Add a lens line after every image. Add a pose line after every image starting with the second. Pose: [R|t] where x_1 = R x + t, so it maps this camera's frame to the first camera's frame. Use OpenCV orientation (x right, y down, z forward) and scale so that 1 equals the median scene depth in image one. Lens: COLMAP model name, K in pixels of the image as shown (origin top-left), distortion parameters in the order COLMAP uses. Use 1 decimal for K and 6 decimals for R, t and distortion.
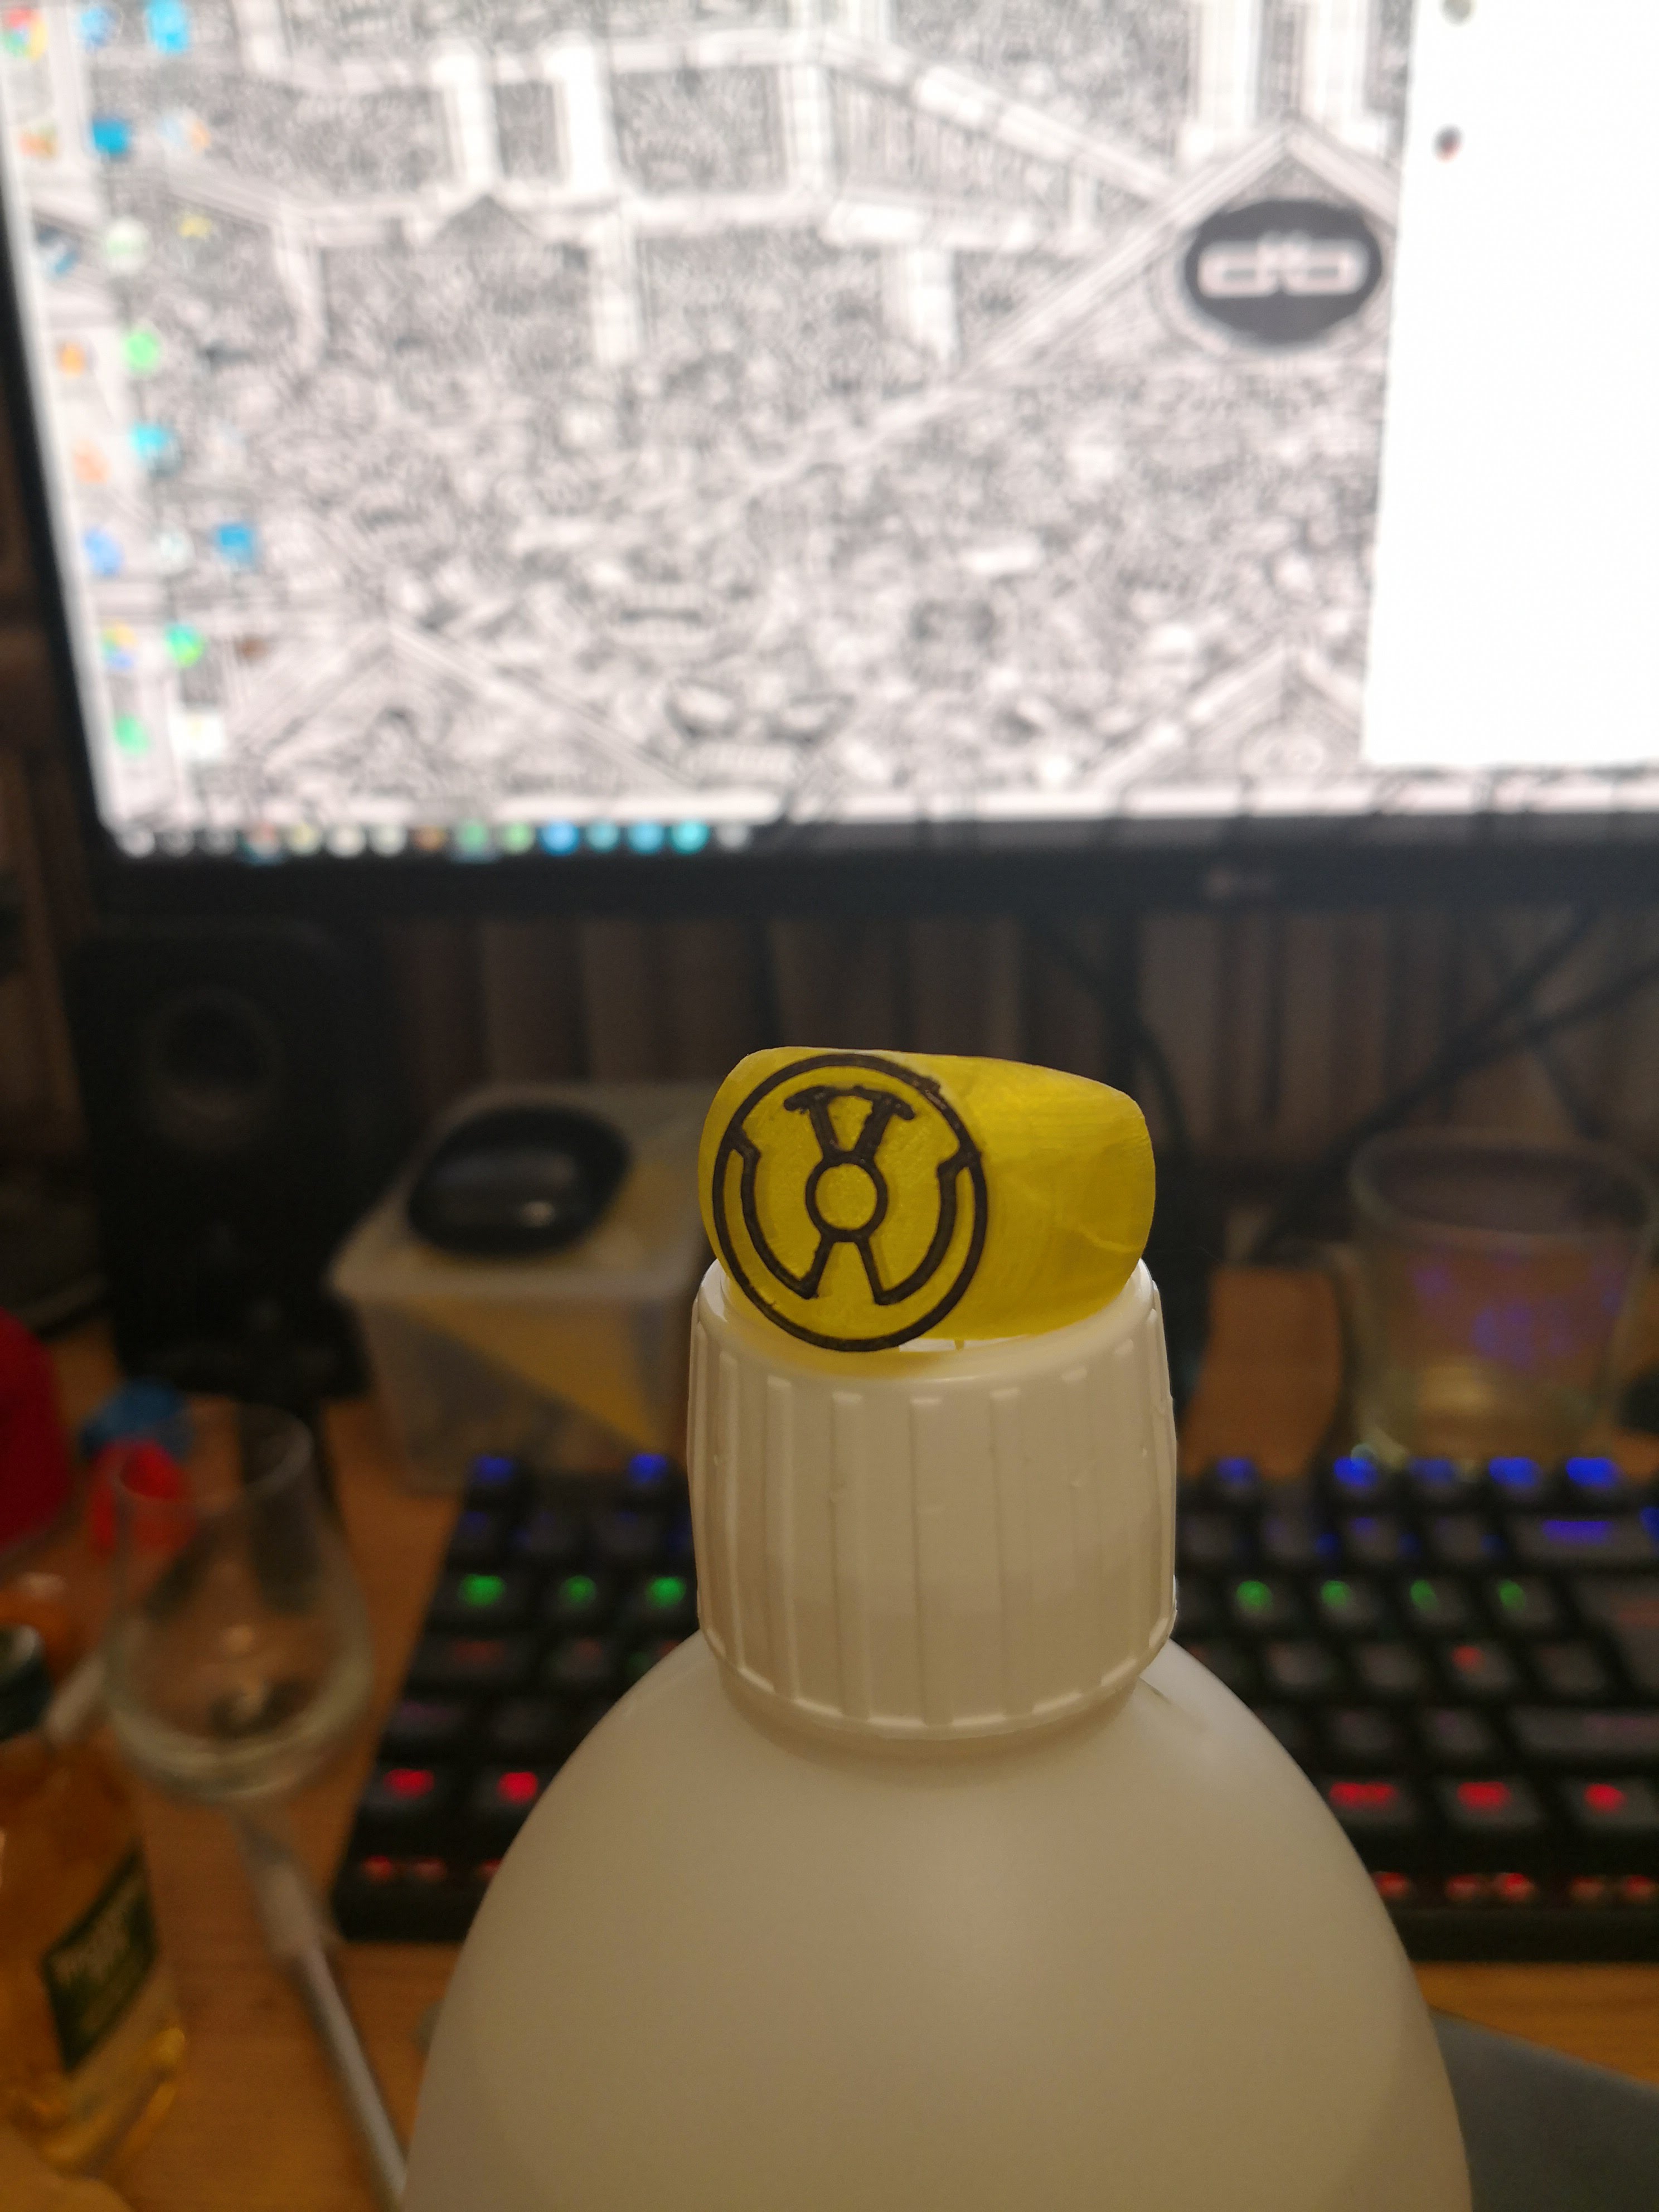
lens RADIAL K [[1937.1, 0, 840.7], [0, 1937.1, 1083.5], [0, 0, 1]] dist [-0.040647, 0.011781]
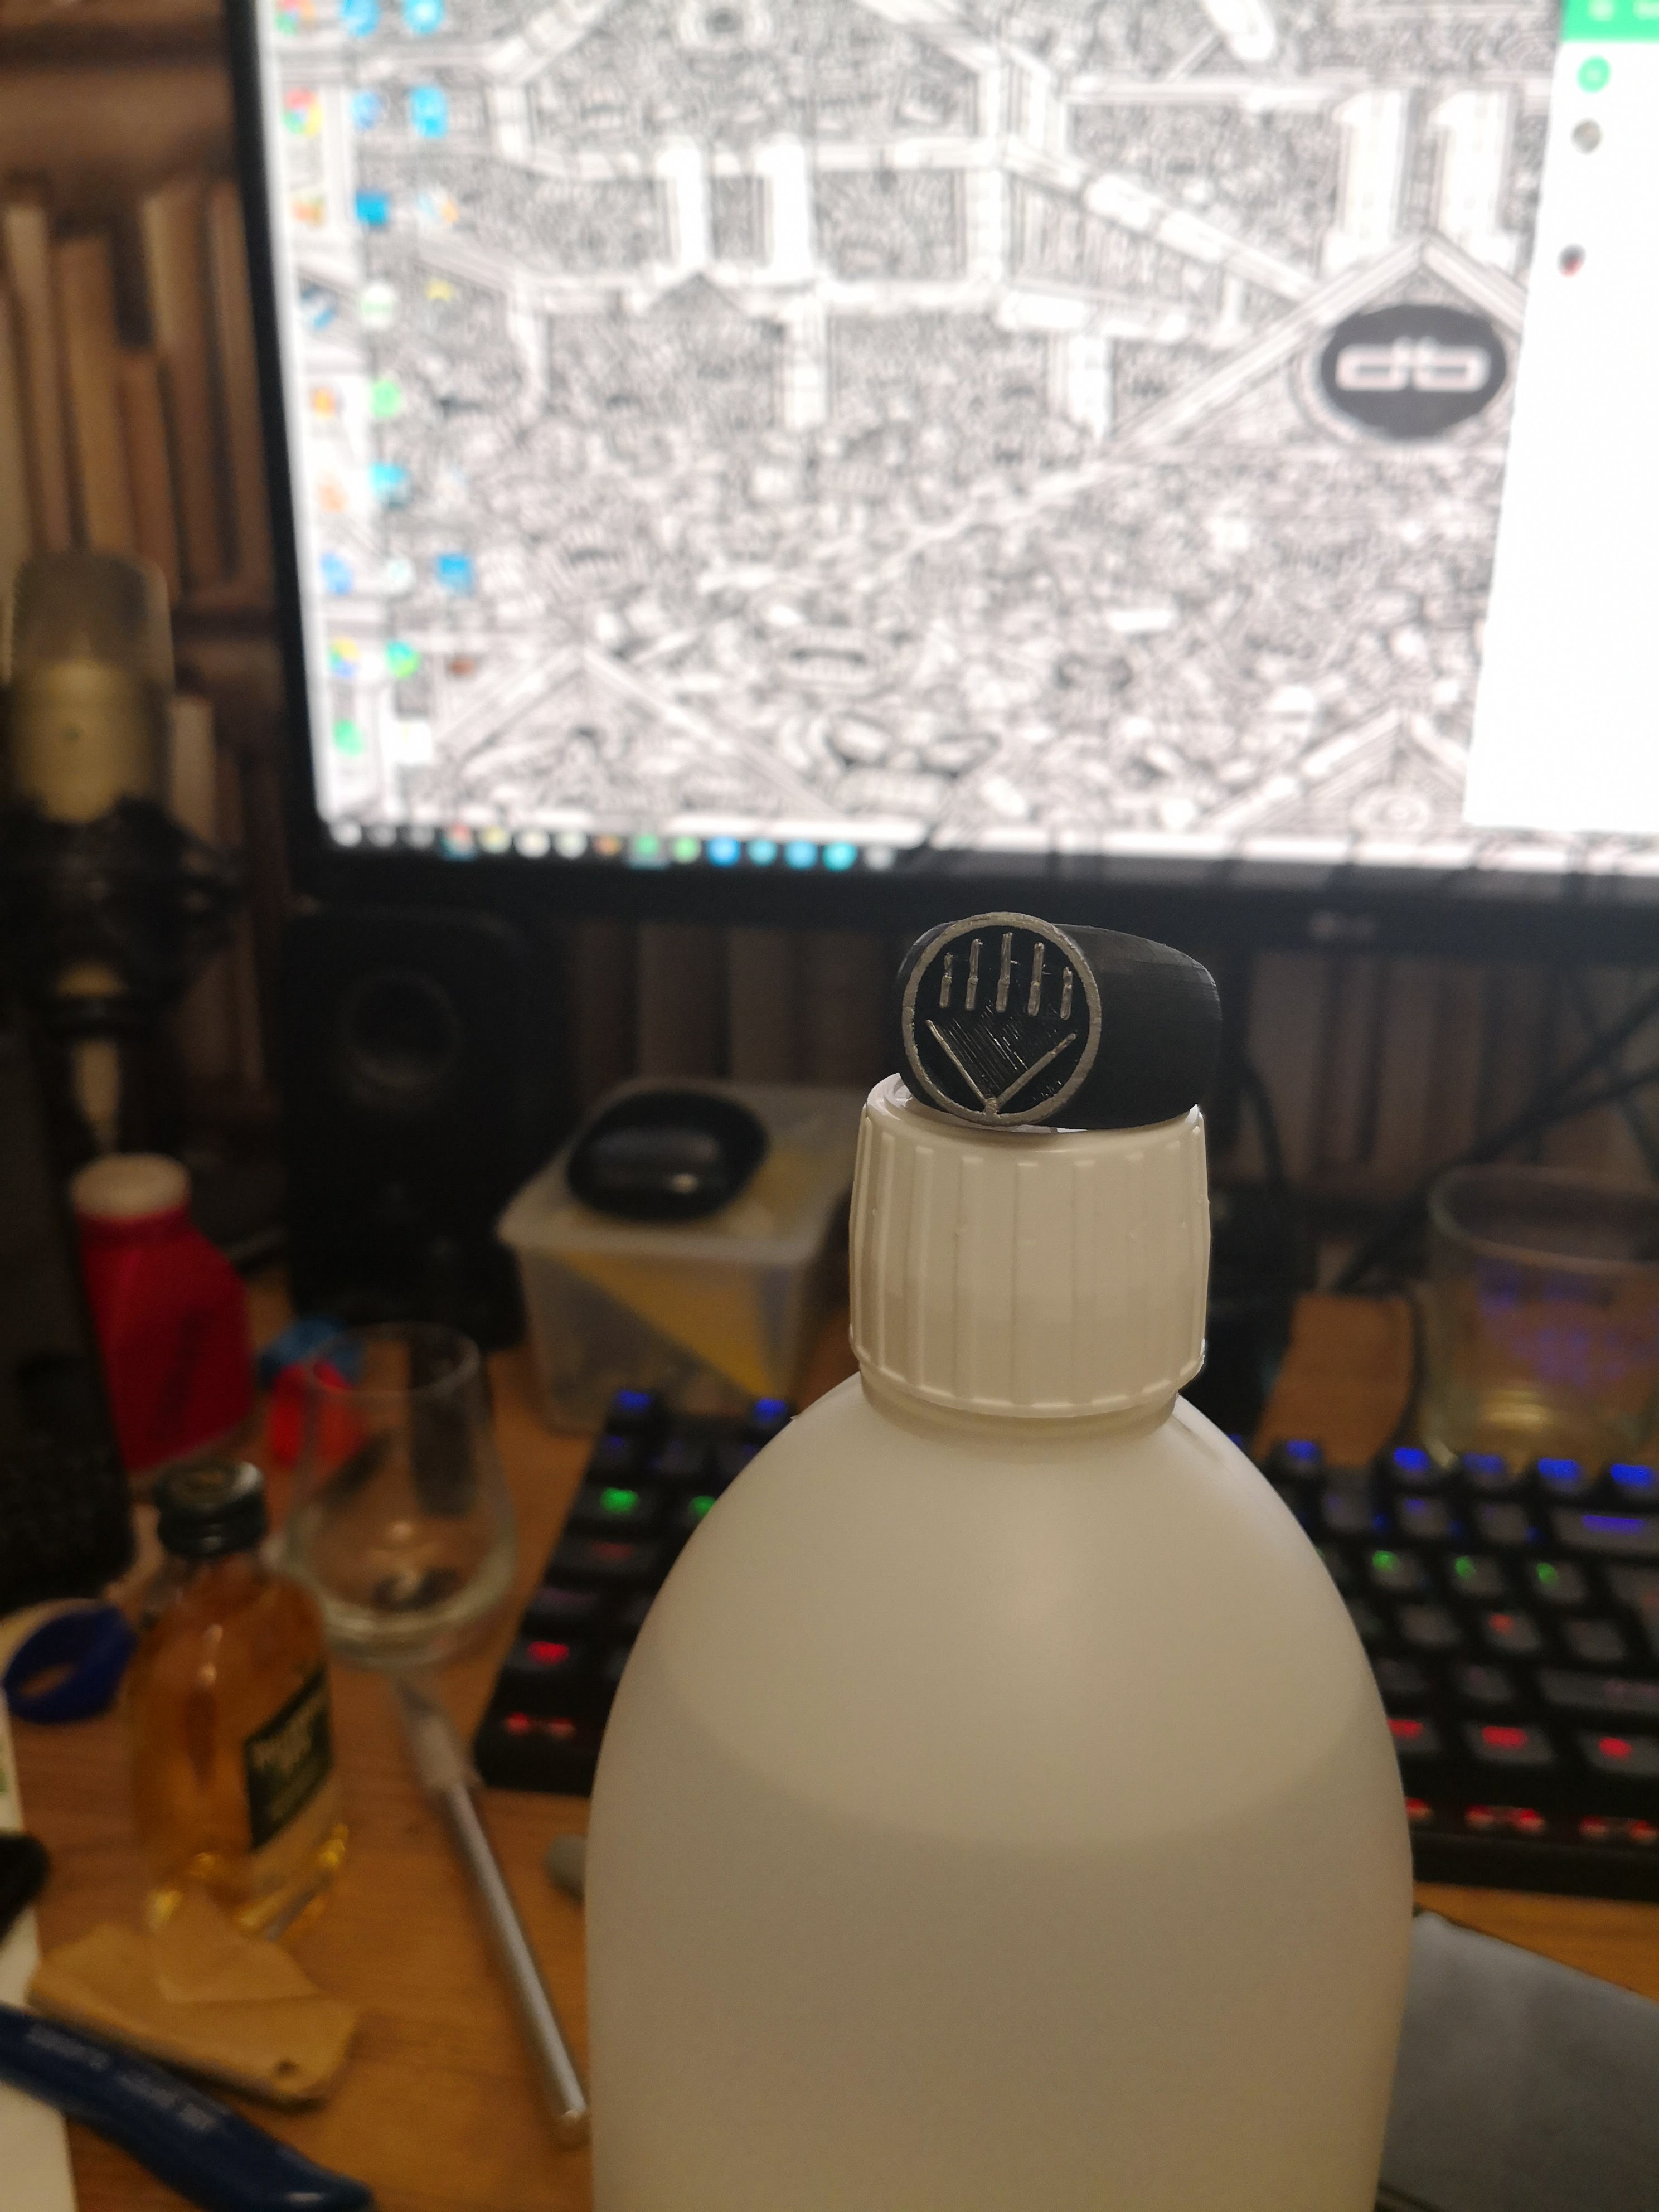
lens RADIAL K [[1925.8, 0, 836.1], [0, 1925.8, 1105.8], [0, 0, 1]] dist [-0.013346, -0.040751]
pose [[0.995979, 0.063364, -0.063324, -0.002256], [-0.064662, 0.997733, -0.018666, 0.037794], [0.061998, 0.022686, 0.997818, -0.101320]]
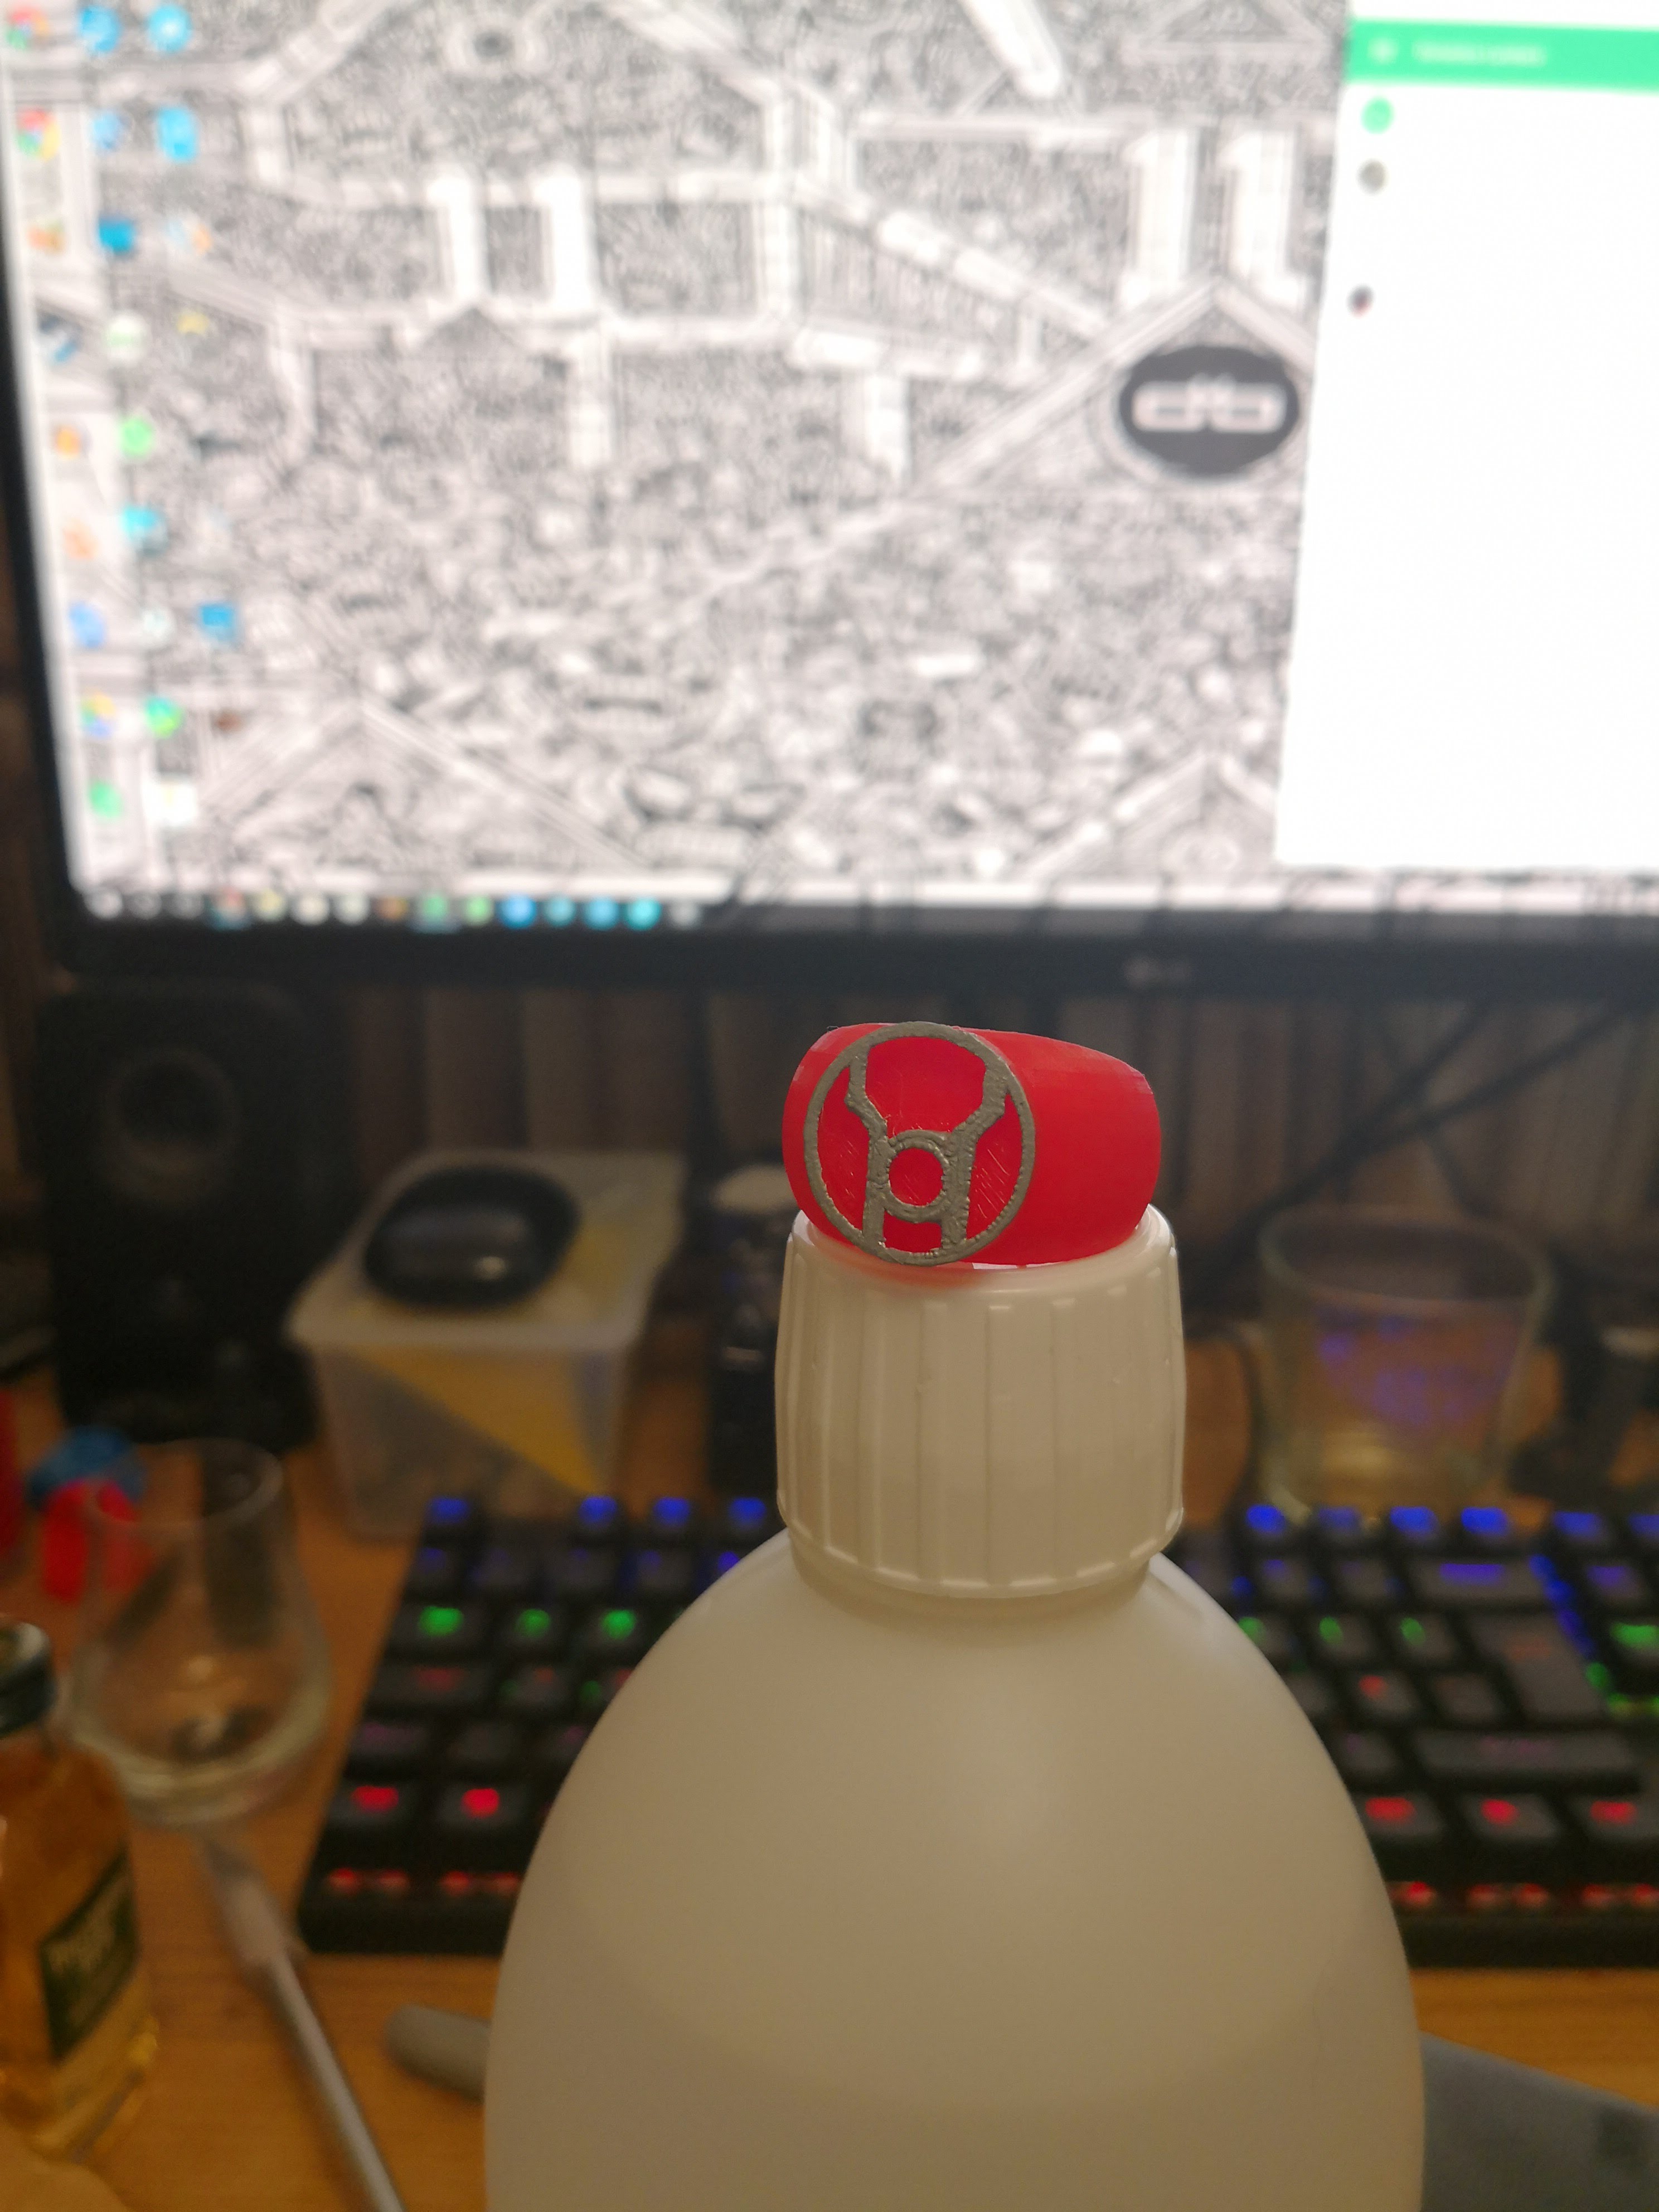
lens RADIAL K [[1930.8, 0, 846.3], [0, 1930.8, 1090.1], [0, 0, 1]] dist [-0.032285, -0.000948]
pose [[0.997936, 0.022895, 0.059999, -0.030828], [-0.019786, 0.998456, -0.051910, 0.022117], [-0.061095, 0.050616, 0.996848, -0.052172]]
